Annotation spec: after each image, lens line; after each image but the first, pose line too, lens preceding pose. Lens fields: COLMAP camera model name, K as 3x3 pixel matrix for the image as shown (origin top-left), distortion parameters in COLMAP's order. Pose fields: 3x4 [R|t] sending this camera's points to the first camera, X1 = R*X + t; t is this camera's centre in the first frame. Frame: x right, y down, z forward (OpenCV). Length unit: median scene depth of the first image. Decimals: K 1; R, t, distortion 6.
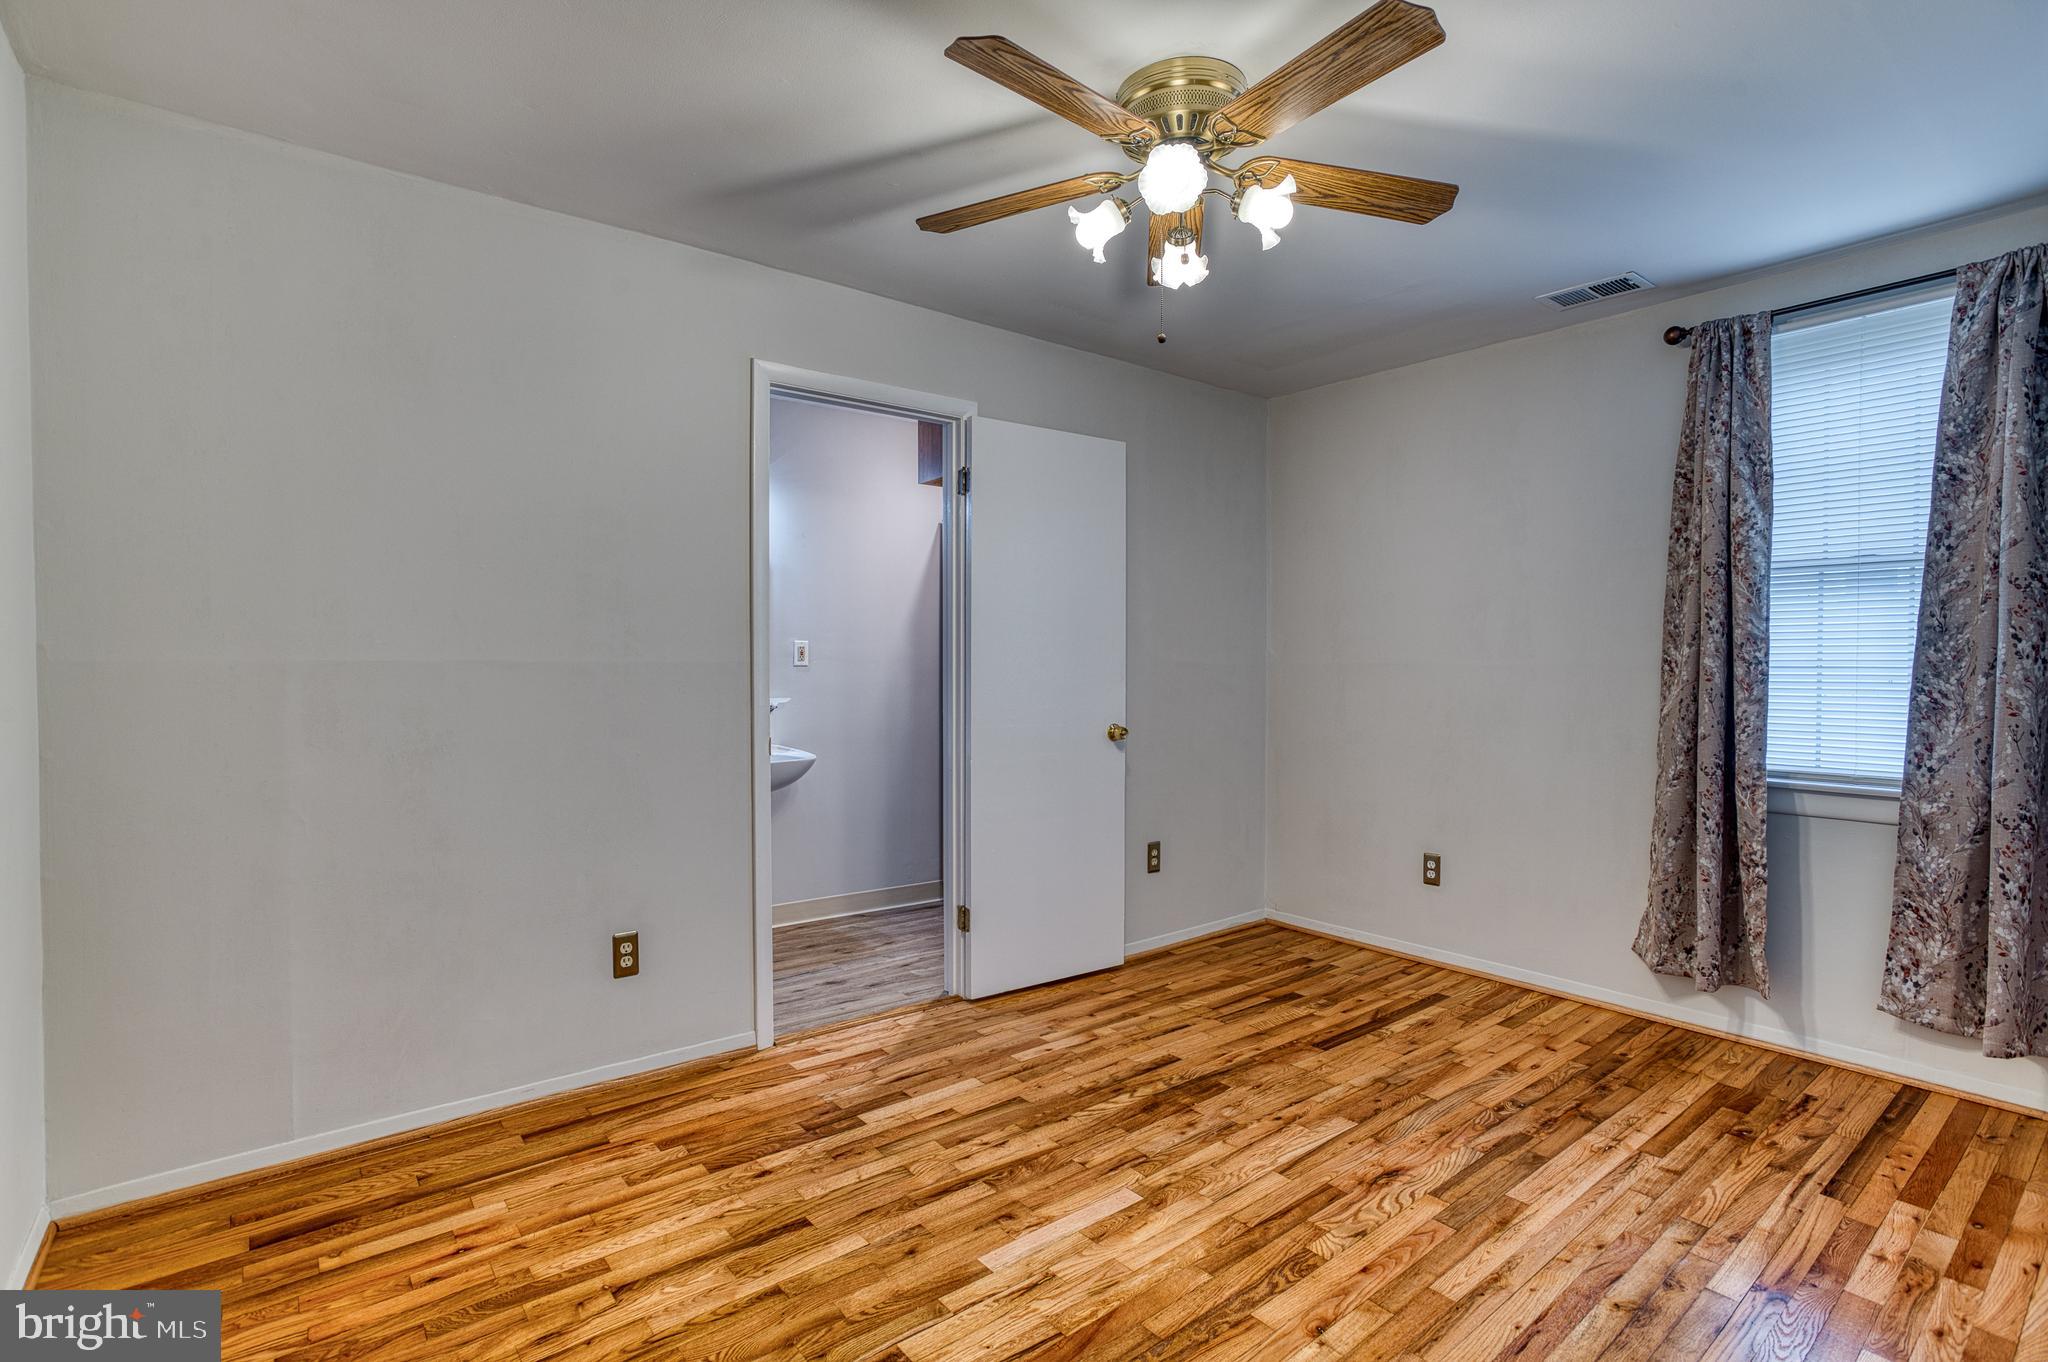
lens RADIAL K [[989.9, 0, 1025.9], [0, 989.9, 675.3], [0, 0, 1]] dist [-0.055173, 0.028223]
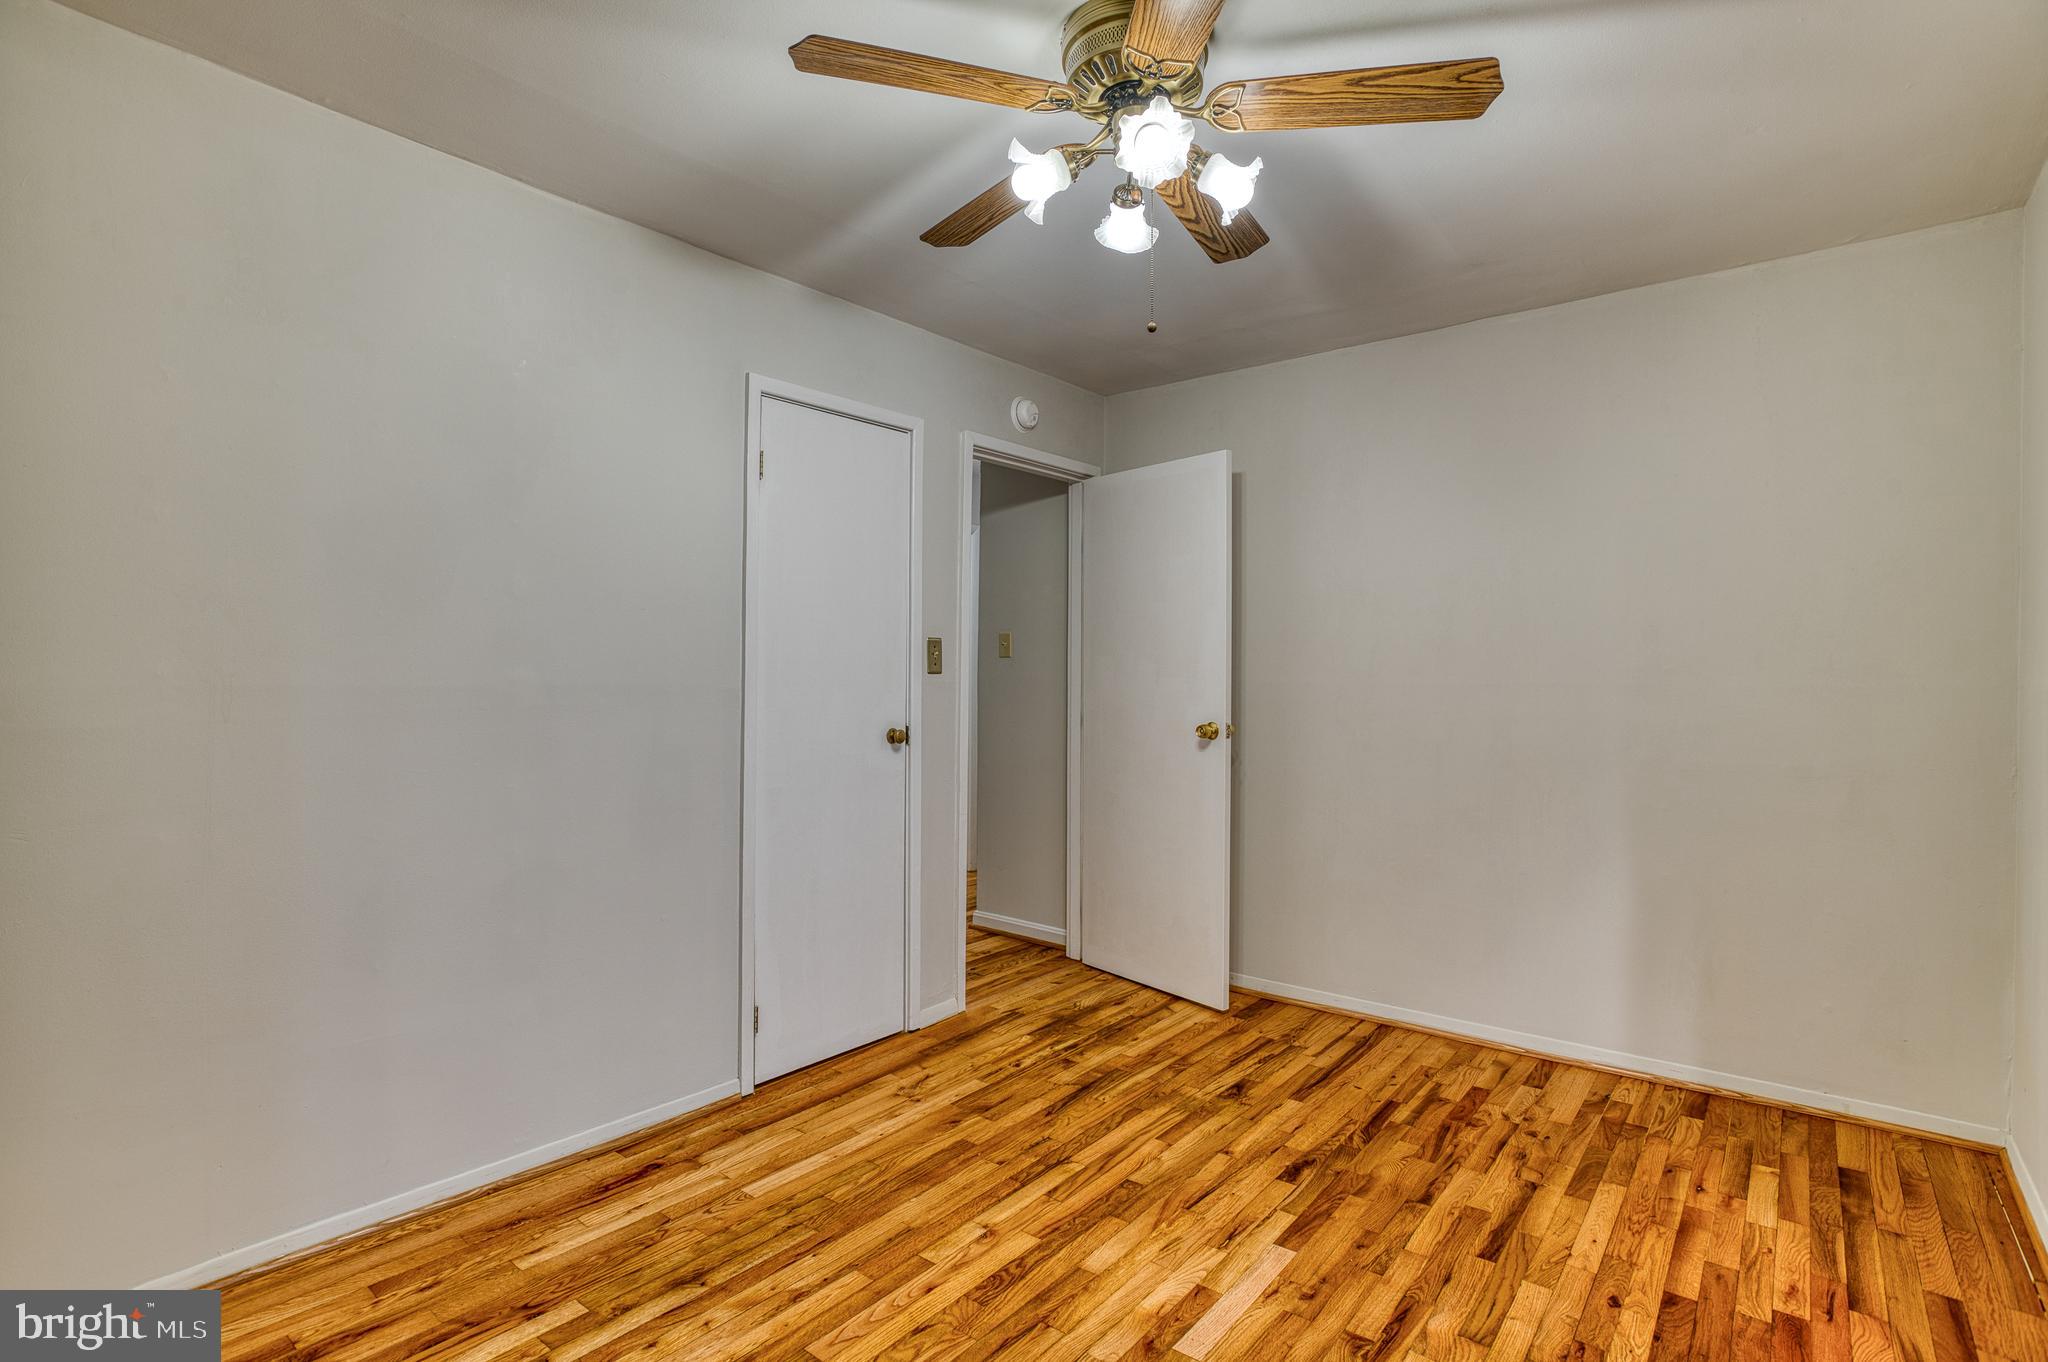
lens RADIAL K [[989.9, 0, 1025.9], [0, 989.9, 675.3], [0, 0, 1]] dist [-0.055173, 0.028223]
pose [[-0.977949, -0.006810, -0.208734, 0.460658], [-0.010507, 0.999807, 0.016607, -0.035537], [0.208580, 0.018434, -0.977832, 1.964461]]
